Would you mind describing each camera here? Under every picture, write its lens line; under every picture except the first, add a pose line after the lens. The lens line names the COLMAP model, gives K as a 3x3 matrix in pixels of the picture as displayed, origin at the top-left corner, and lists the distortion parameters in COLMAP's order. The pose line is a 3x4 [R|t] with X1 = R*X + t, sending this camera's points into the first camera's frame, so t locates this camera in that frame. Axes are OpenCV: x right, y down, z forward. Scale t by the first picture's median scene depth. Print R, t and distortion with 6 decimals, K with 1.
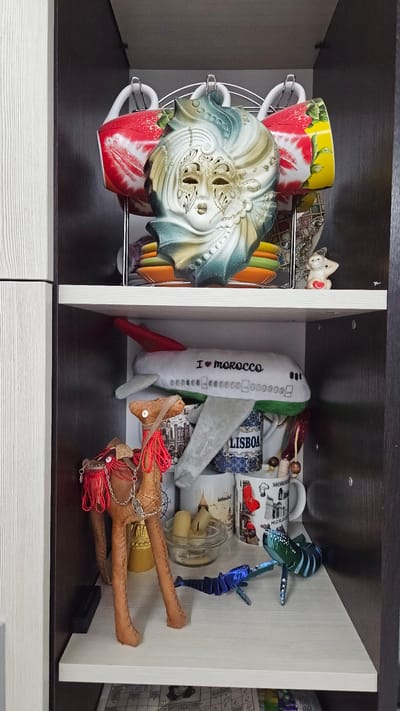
lens RADIAL K [[476.1, 0, 200.0], [0, 476.1, 355.5], [0, 0, 1]] dist [0.037869, -0.035915]
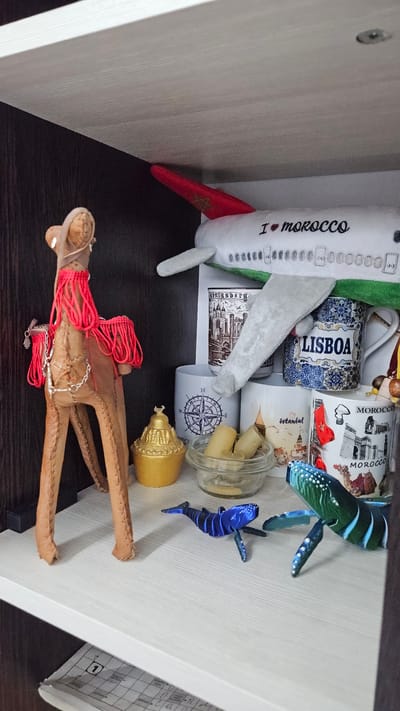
lens RADIAL K [[476.1, 0, 200.0], [0, 476.1, 355.5], [0, 0, 1]] dist [0.037869, -0.035915]
pose [[0.884579, 0.081715, -0.459176, 0.257351], [-0.034697, 0.993333, 0.109930, 0.131251], [0.465098, -0.081310, 0.881517, 0.322123]]
